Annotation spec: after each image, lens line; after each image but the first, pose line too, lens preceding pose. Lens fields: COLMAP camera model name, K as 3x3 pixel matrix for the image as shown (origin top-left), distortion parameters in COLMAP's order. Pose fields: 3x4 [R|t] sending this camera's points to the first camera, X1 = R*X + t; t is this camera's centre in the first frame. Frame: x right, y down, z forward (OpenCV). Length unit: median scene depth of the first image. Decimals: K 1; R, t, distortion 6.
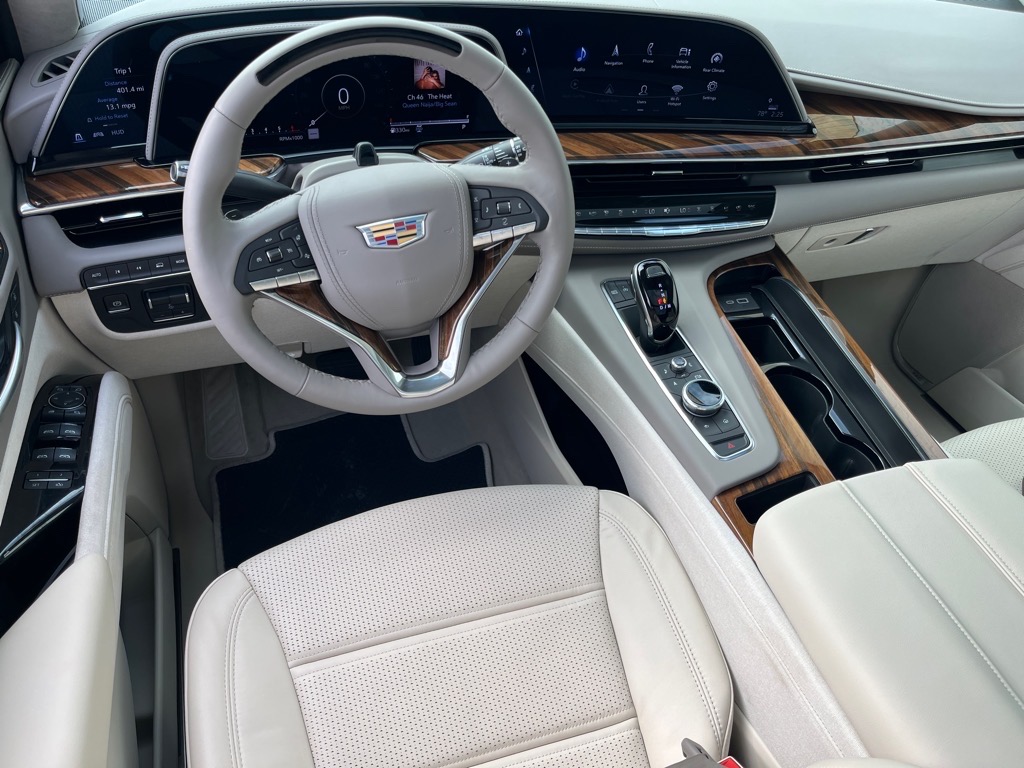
lens RADIAL K [[763.4, 0, 512.0], [0, 763.4, 384.0], [0, 0, 1]] dist [0.003006, -0.003617]
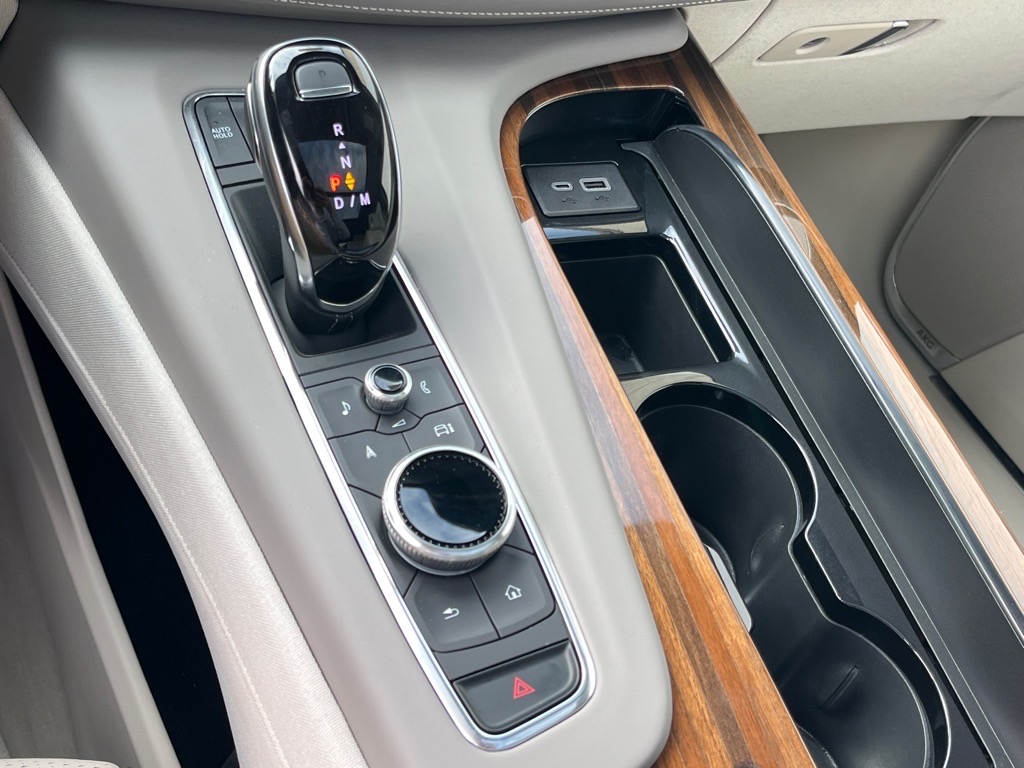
lens RADIAL K [[1218.3, 0, 512.0], [0, 1218.3, 384.0], [0, 0, 1]] dist [0.285837, -1.259372]
pose [[0.973199, 0.035127, 0.227265, 0.149579], [-0.058866, 0.993391, 0.098536, -0.078576], [-0.222302, -0.109273, 0.968835, 0.482064]]
